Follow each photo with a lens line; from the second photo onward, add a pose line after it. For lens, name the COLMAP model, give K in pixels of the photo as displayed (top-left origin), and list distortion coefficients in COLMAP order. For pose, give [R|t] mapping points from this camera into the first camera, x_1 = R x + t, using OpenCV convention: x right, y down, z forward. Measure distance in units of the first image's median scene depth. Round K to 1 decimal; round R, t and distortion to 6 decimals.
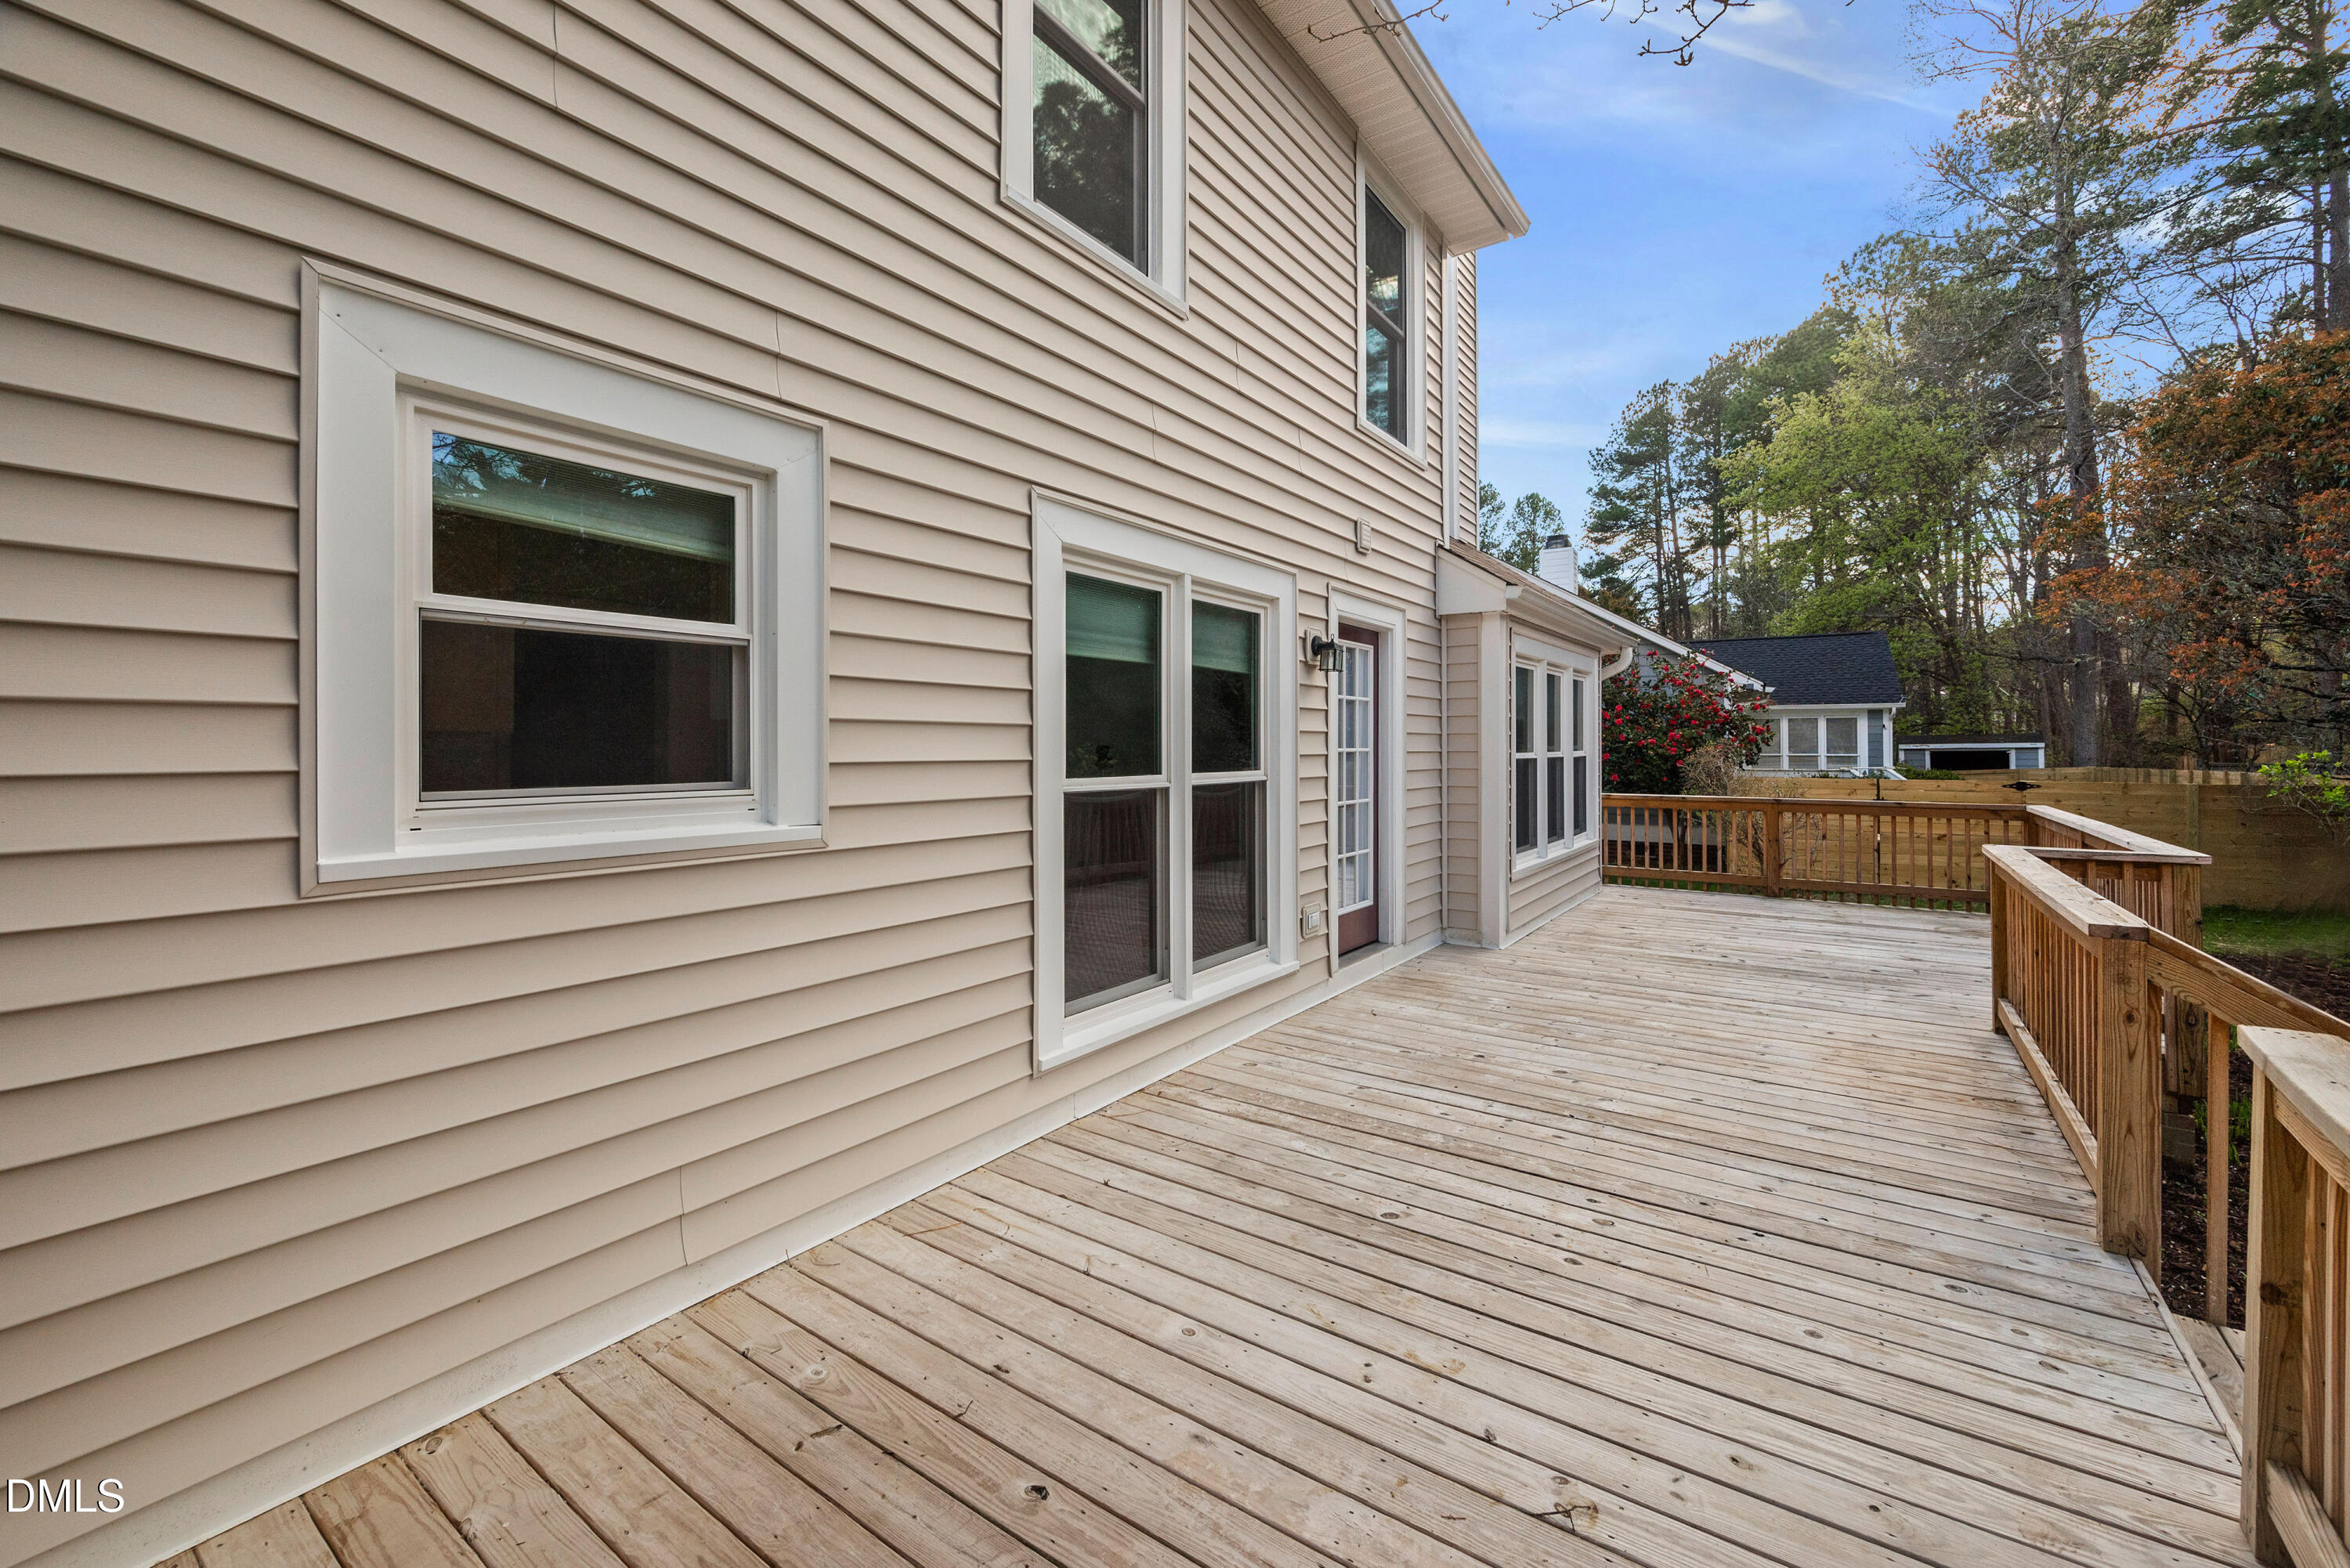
lens RADIAL K [[937.3, 0, 1169.8], [0, 937.3, 767.2], [0, 0, 1]] dist [-0.001633, 0.000203]
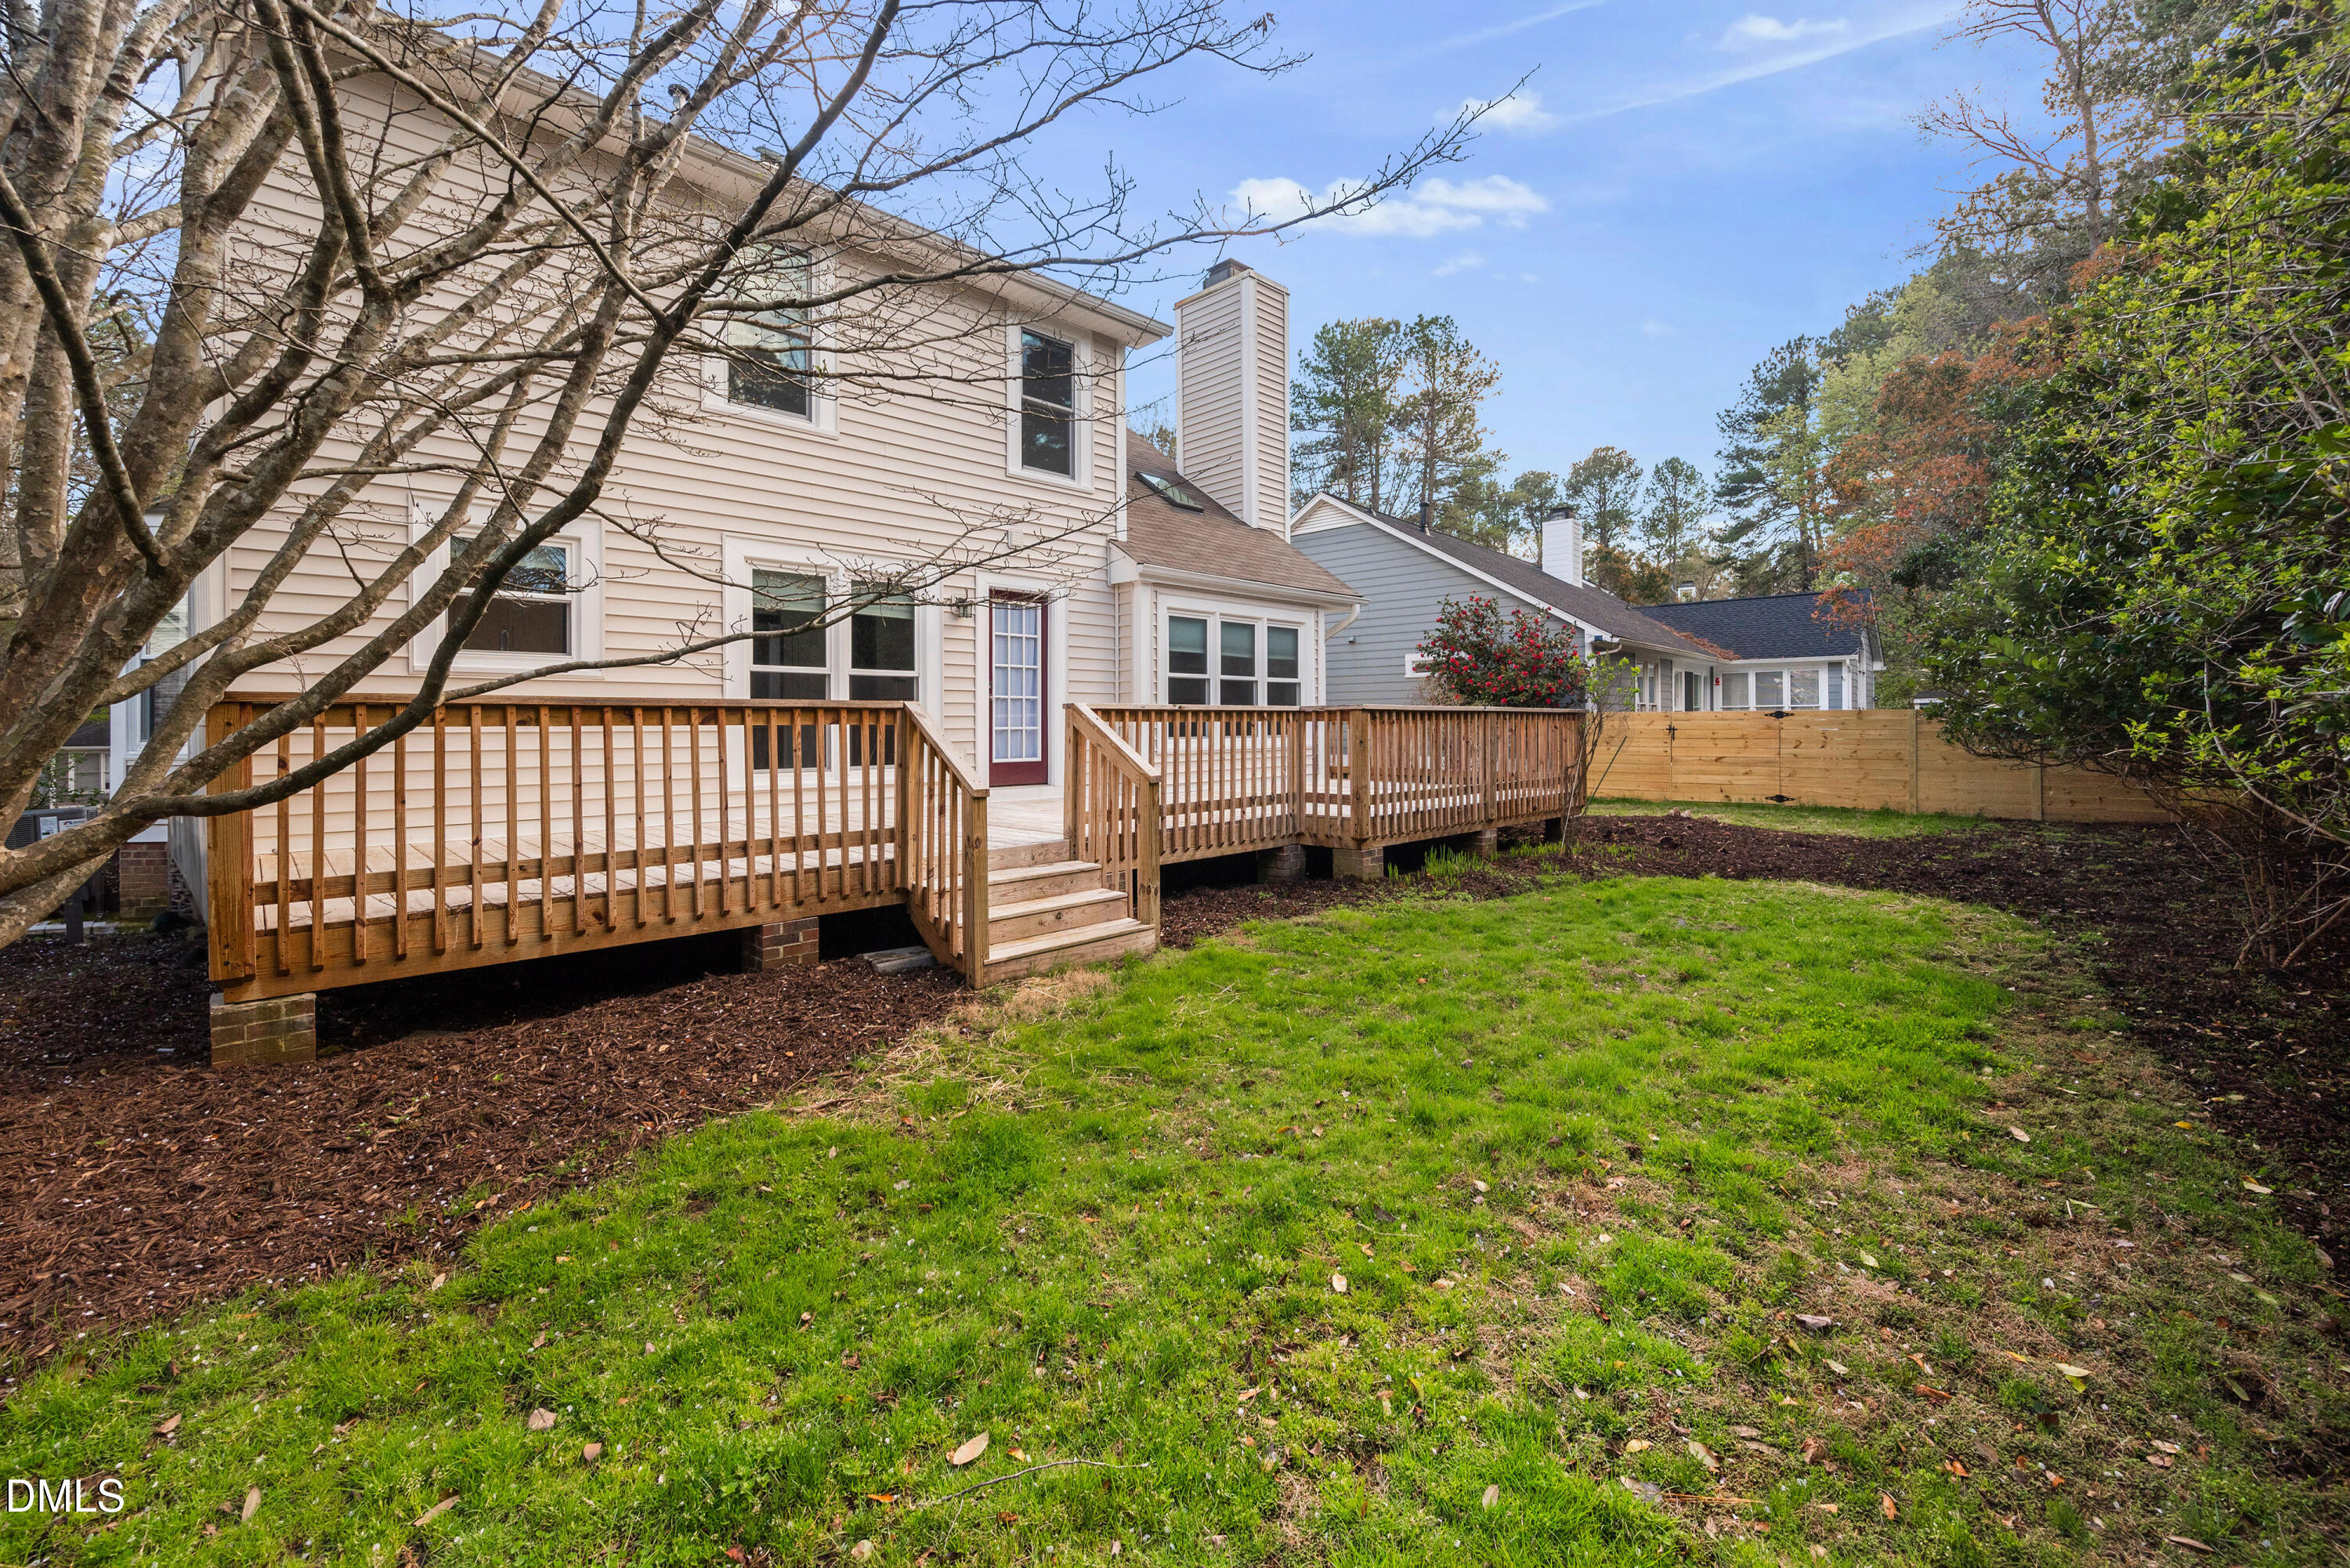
lens RADIAL K [[937.3, 0, 1180.2], [0, 937.3, 719.3], [0, 0, 1]] dist [-0.001633, 0.000203]
pose [[0.989978, -0.011380, -0.140761, 0.688411], [0.006975, 0.999472, -0.031747, 0.127145], [0.141048, 0.030447, 0.989534, -0.583649]]
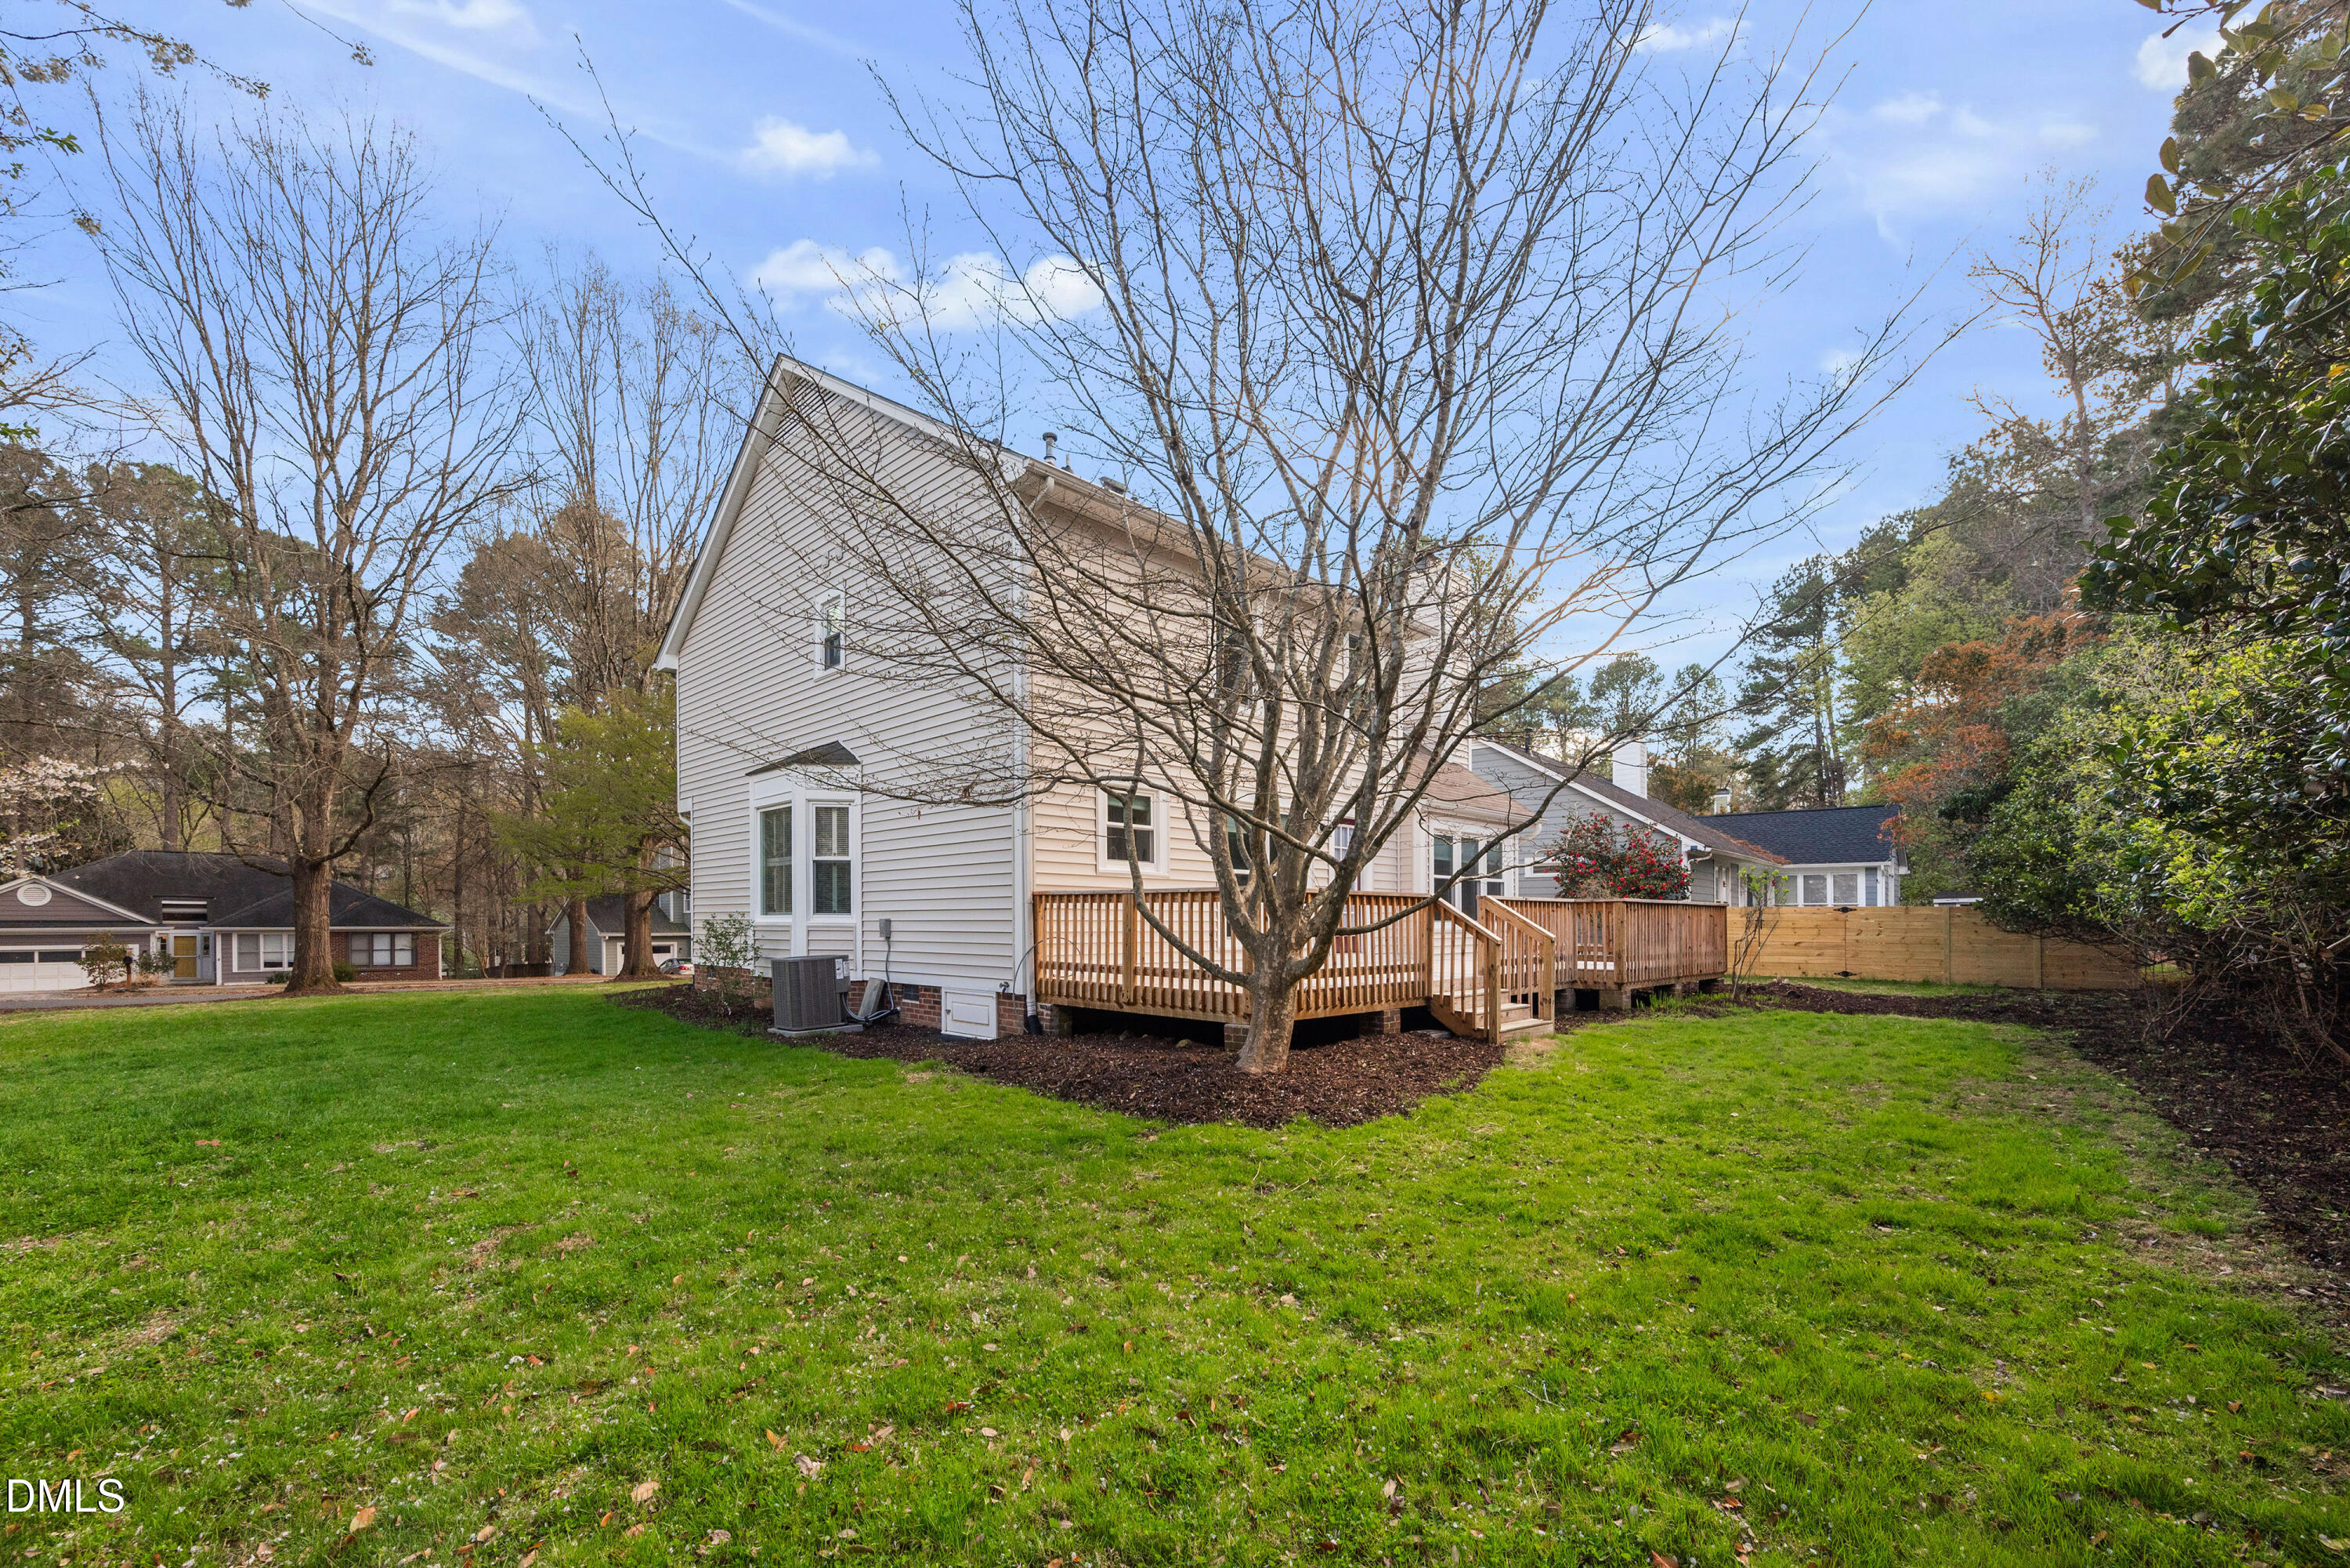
lens RADIAL K [[937.3, 0, 1223.4], [0, 937.3, 904.7], [0, 0, 1]] dist [-0.001633, 0.000203]
pose [[0.993479, -0.002742, -0.113984, 0.131829], [-0.001835, 0.999197, -0.040032, 0.164100], [0.114002, 0.039980, 0.992676, -1.385997]]
